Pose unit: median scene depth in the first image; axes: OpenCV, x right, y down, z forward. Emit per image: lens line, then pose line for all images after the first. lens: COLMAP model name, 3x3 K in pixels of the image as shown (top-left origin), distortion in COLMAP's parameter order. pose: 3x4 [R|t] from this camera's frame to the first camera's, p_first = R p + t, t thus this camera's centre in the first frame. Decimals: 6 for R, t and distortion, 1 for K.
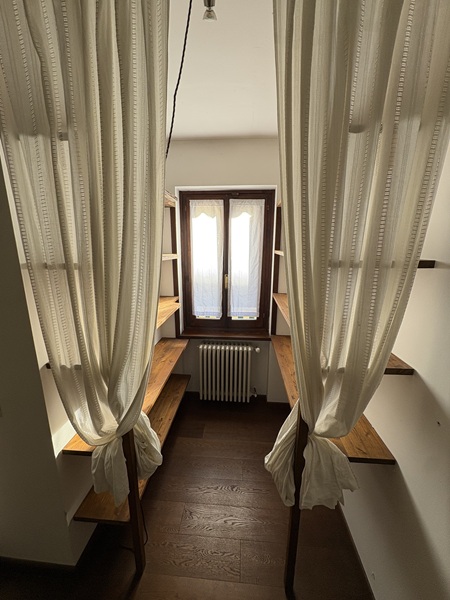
lens RADIAL K [[238.0, 0, 225.7], [0, 238.0, 299.9], [0, 0, 1]] dist [-0.000618, 0.000497]
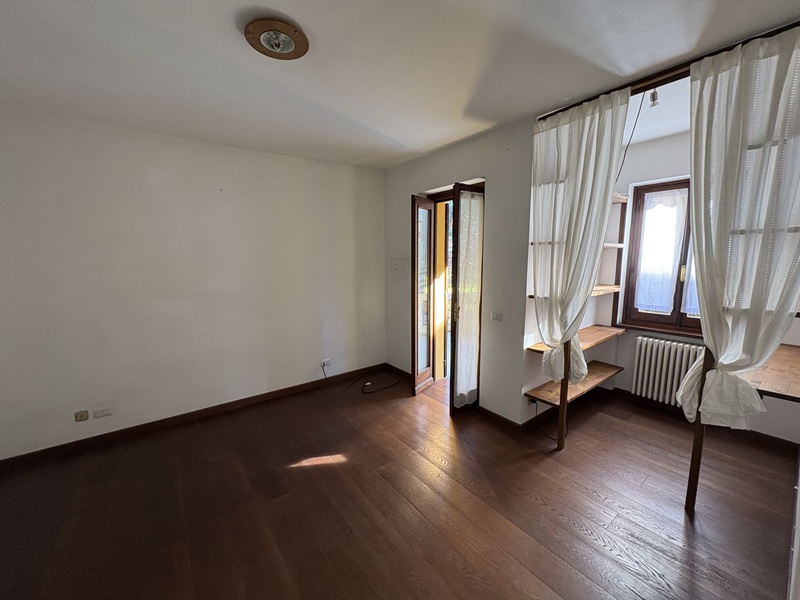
lens RADIAL K [[317.3, 0, 401.7], [0, 317.3, 301.9], [0, 0, 1]] dist [-0.000618, 0.000497]
pose [[0.671748, 0.095433, -0.734607, 0.406641], [-0.149632, 0.988706, -0.008385, 0.459183], [0.725510, 0.115554, 0.678441, -1.368864]]
